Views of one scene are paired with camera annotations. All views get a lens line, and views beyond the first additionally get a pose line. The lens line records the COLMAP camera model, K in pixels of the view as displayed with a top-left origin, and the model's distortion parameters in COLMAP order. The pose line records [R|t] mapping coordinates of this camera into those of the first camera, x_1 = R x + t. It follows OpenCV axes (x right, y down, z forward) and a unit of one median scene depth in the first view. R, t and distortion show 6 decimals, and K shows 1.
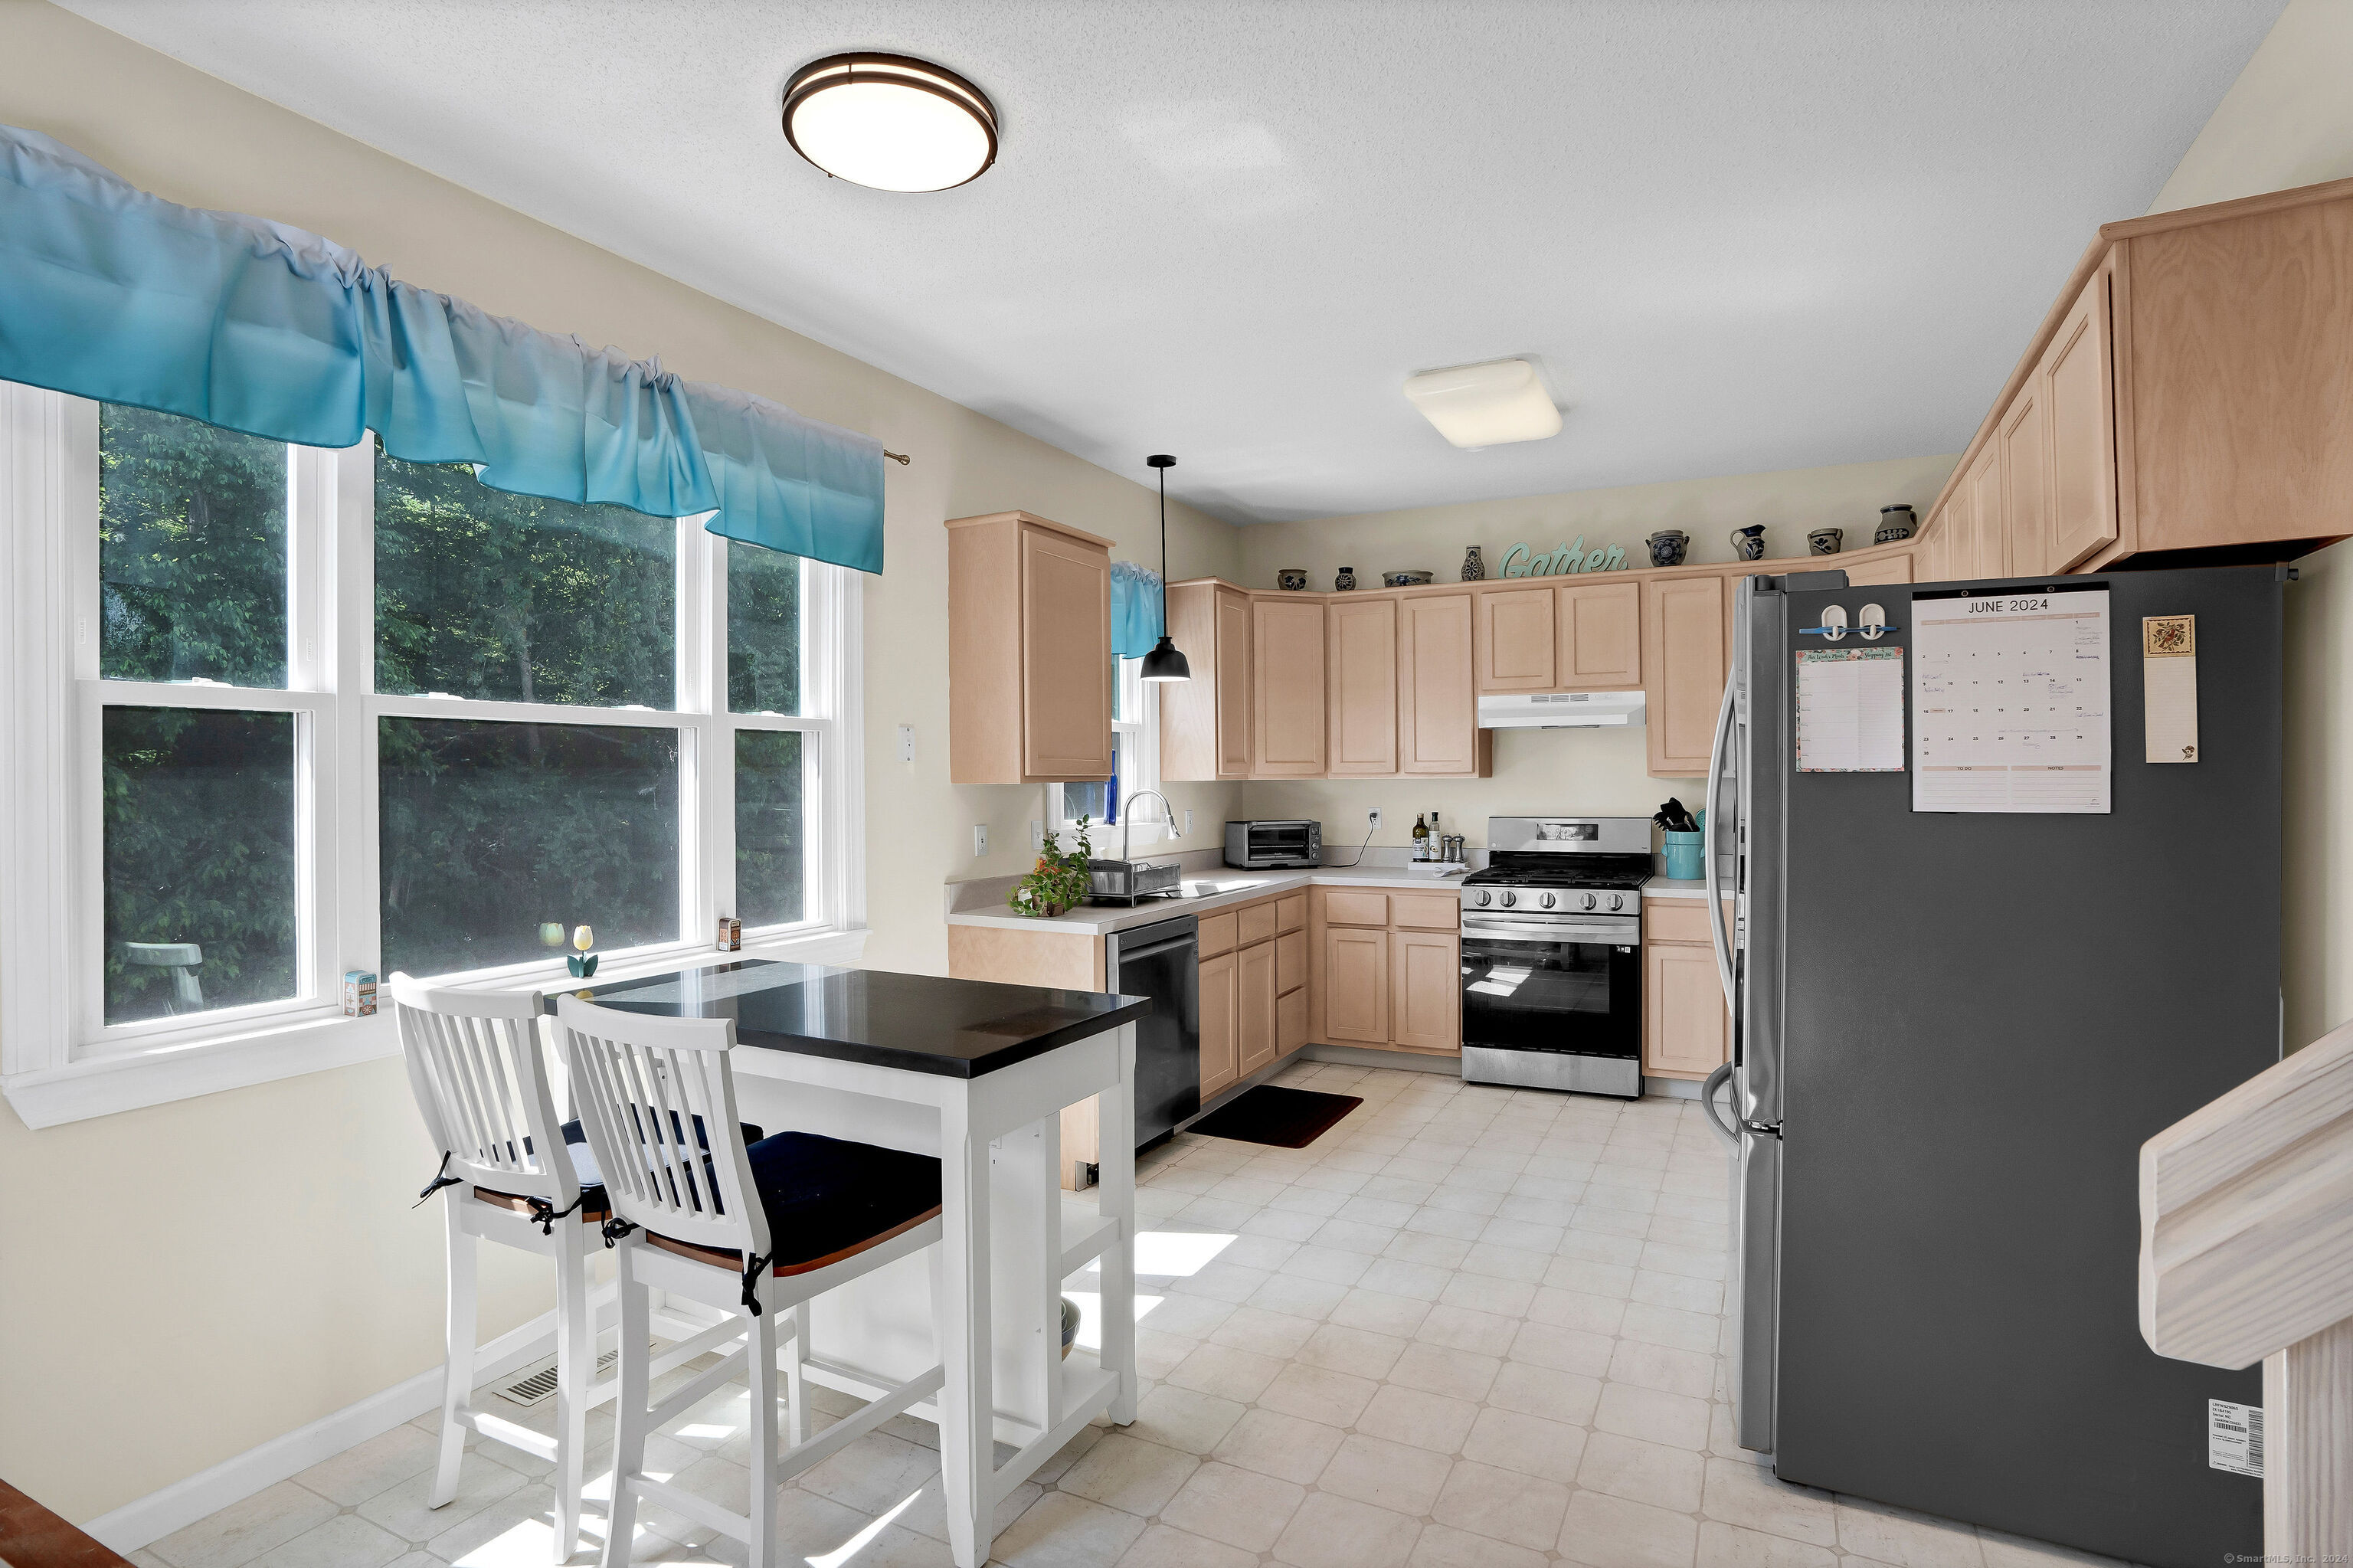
lens RADIAL K [[1179.1, 0, 1192.0], [0, 1179.1, 782.7], [0, 0, 1]] dist [-0.059122, 0.025087]
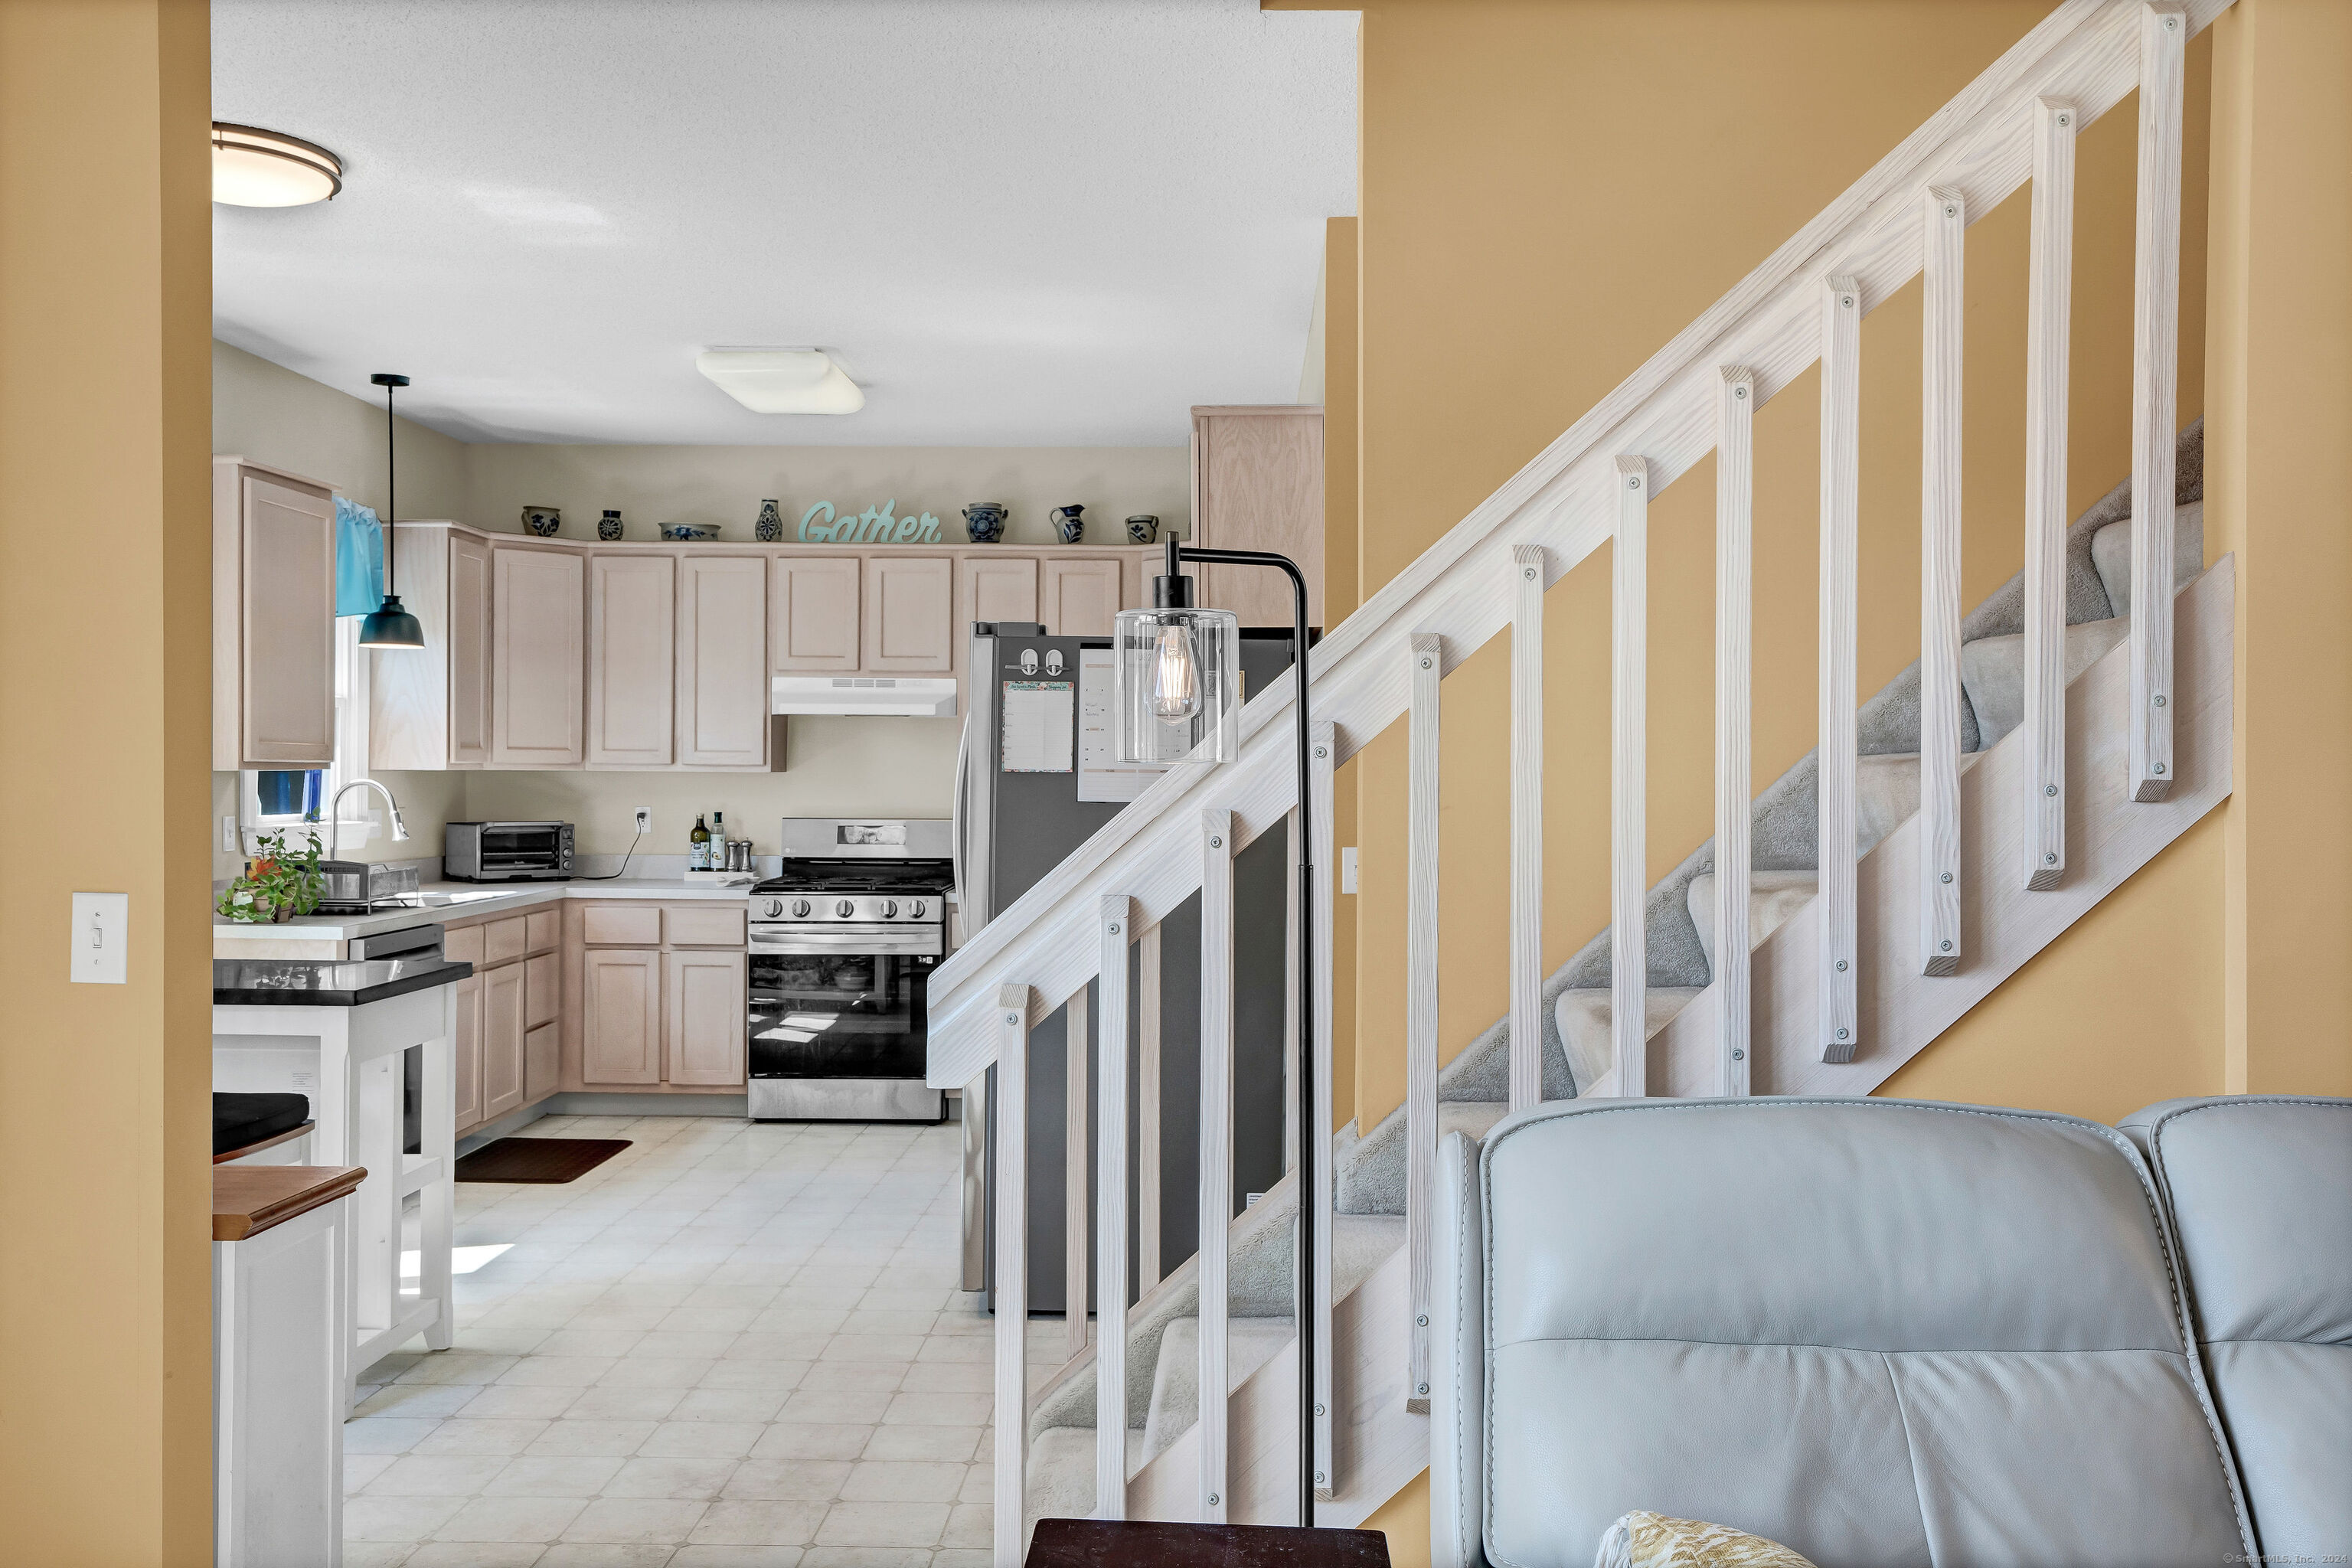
lens RADIAL K [[2033.6, 0, 1235.2], [0, 2033.6, 778.9], [0, 0, 1]] dist [-0.000156, 0.012949]
pose [[0.896244, 0.013464, 0.443356, -0.118363], [-0.013315, 0.999905, -0.003449, 0.001855], [-0.443361, -0.002812, 0.896339, -0.515230]]
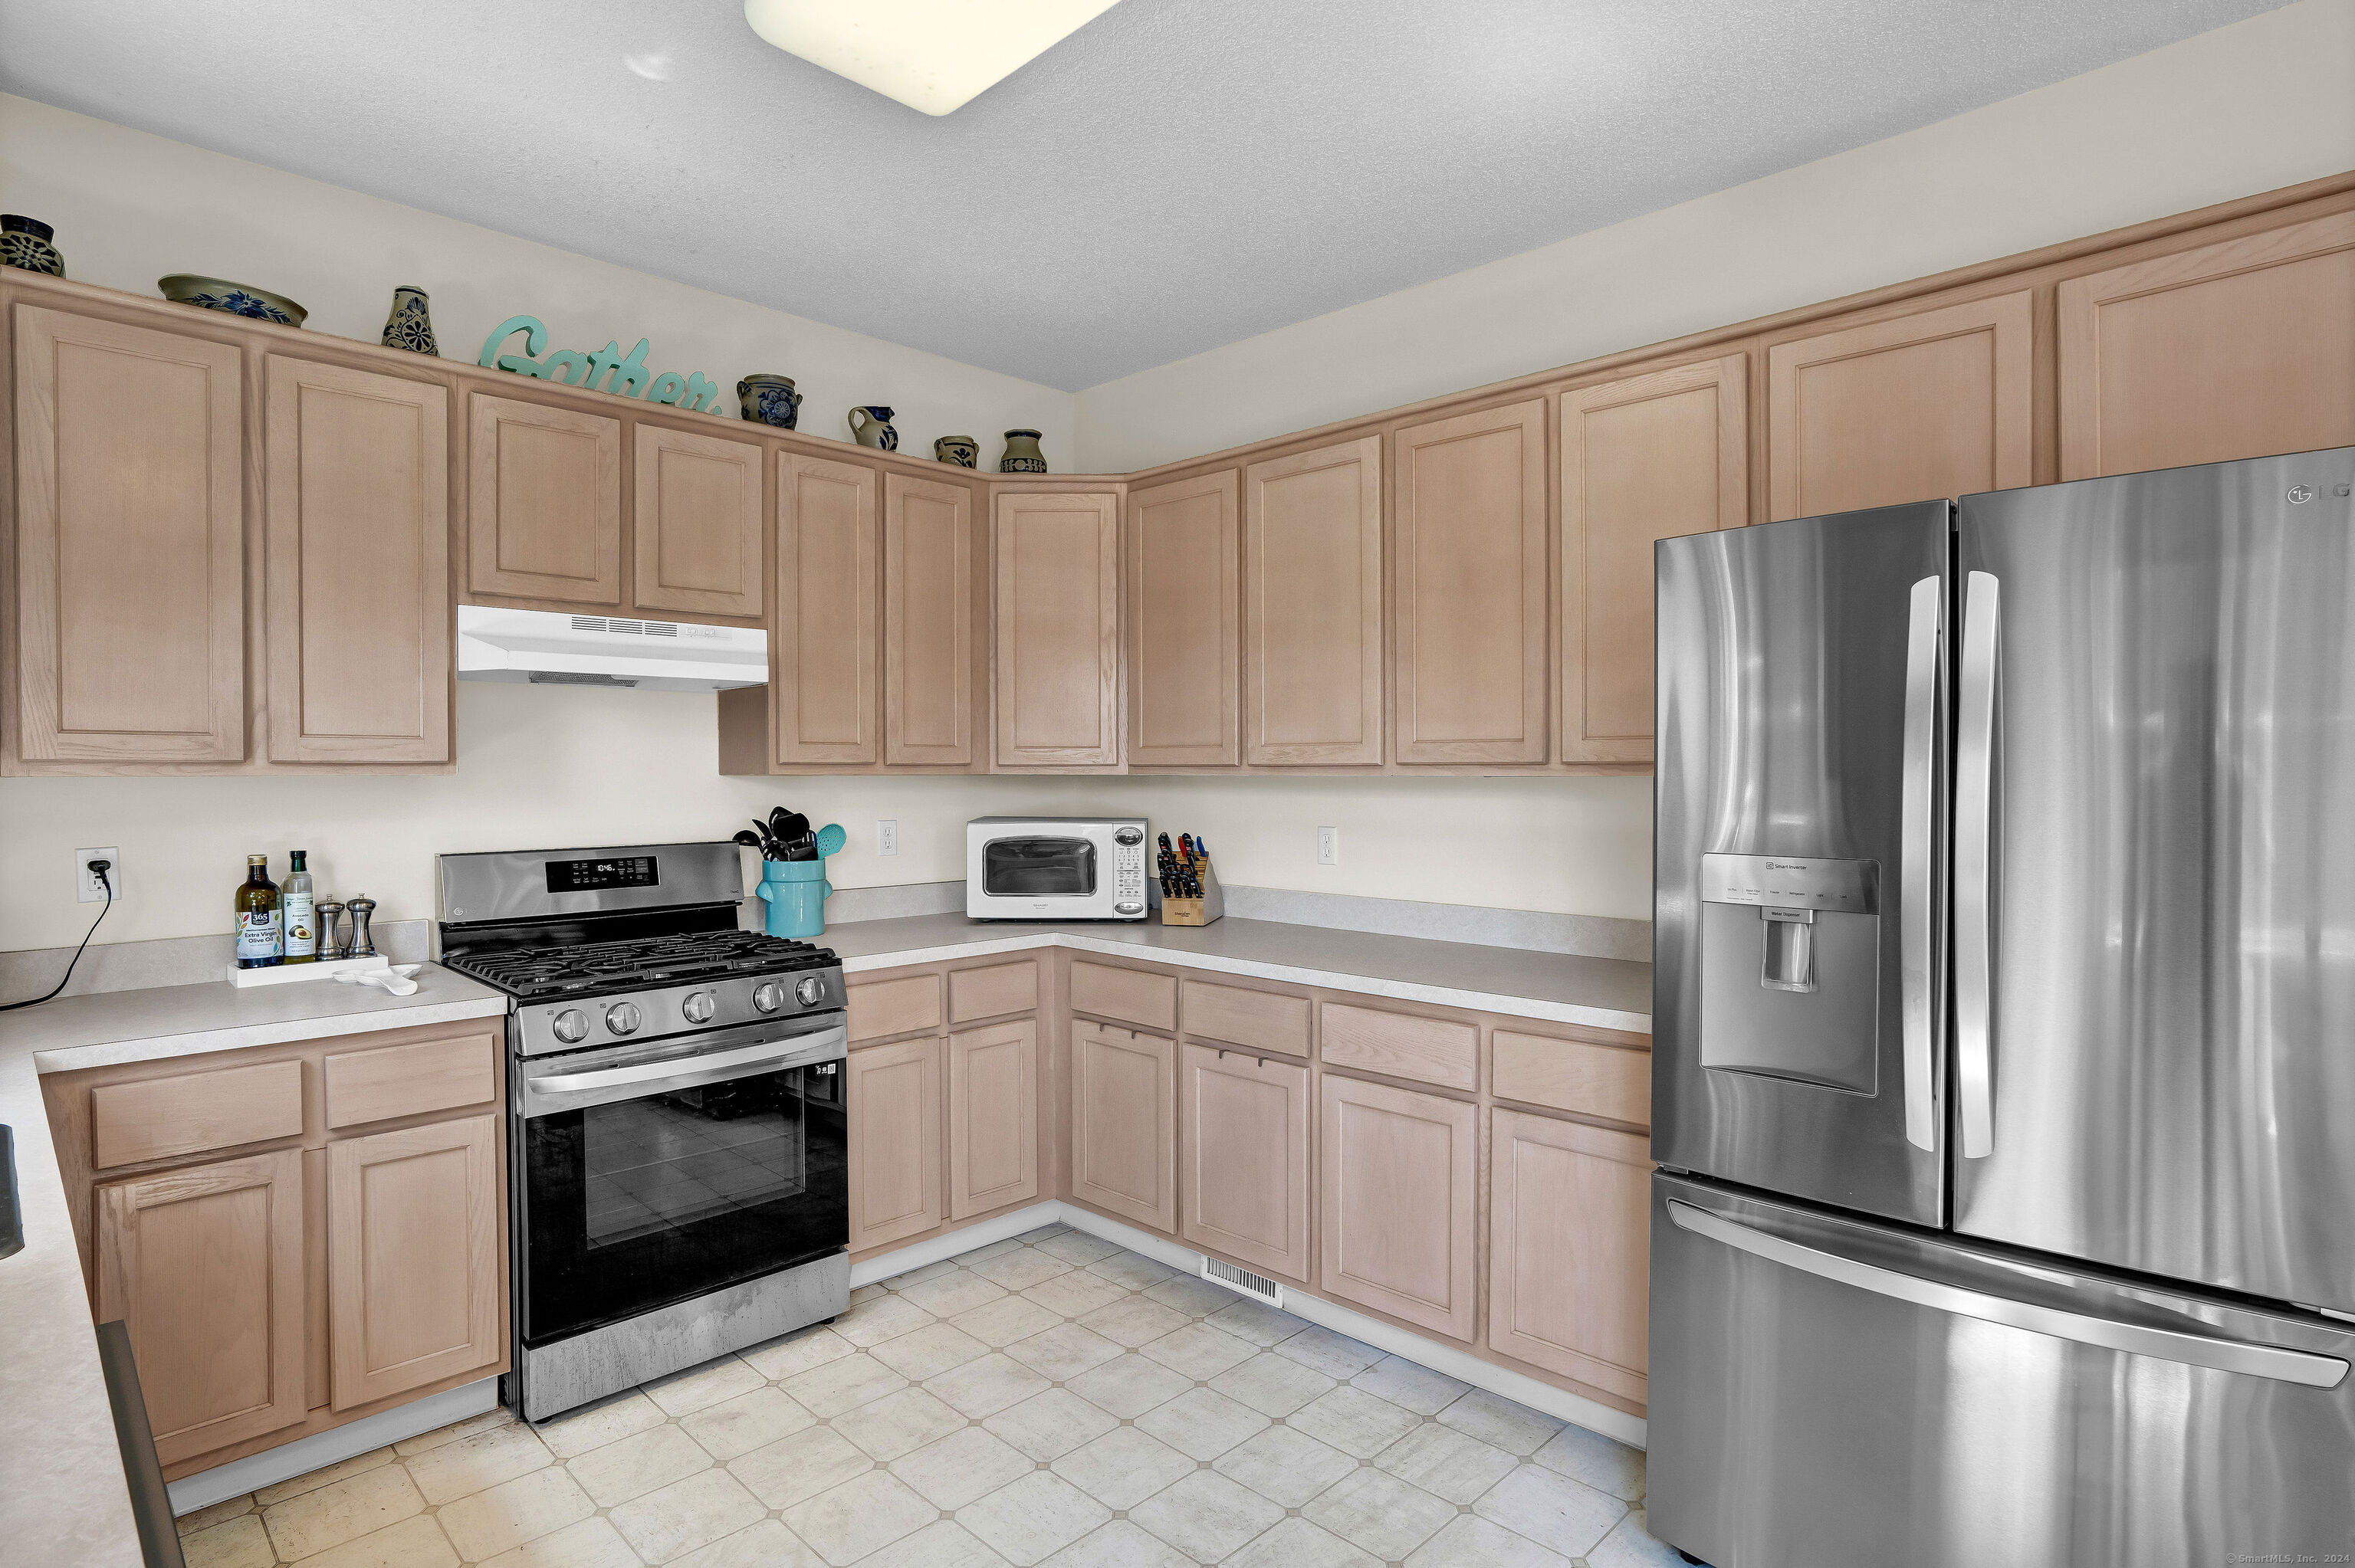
lens RADIAL K [[1219.9, 0, 1166.7], [0, 1219.9, 791.3], [0, 0, 1]] dist [-0.024464, 0.006593]
pose [[0.306280, -0.007861, 0.951909, -0.144908], [0.003903, 0.999968, 0.007002, 0.000573], [-0.951934, 0.001571, 0.306301, 0.611379]]
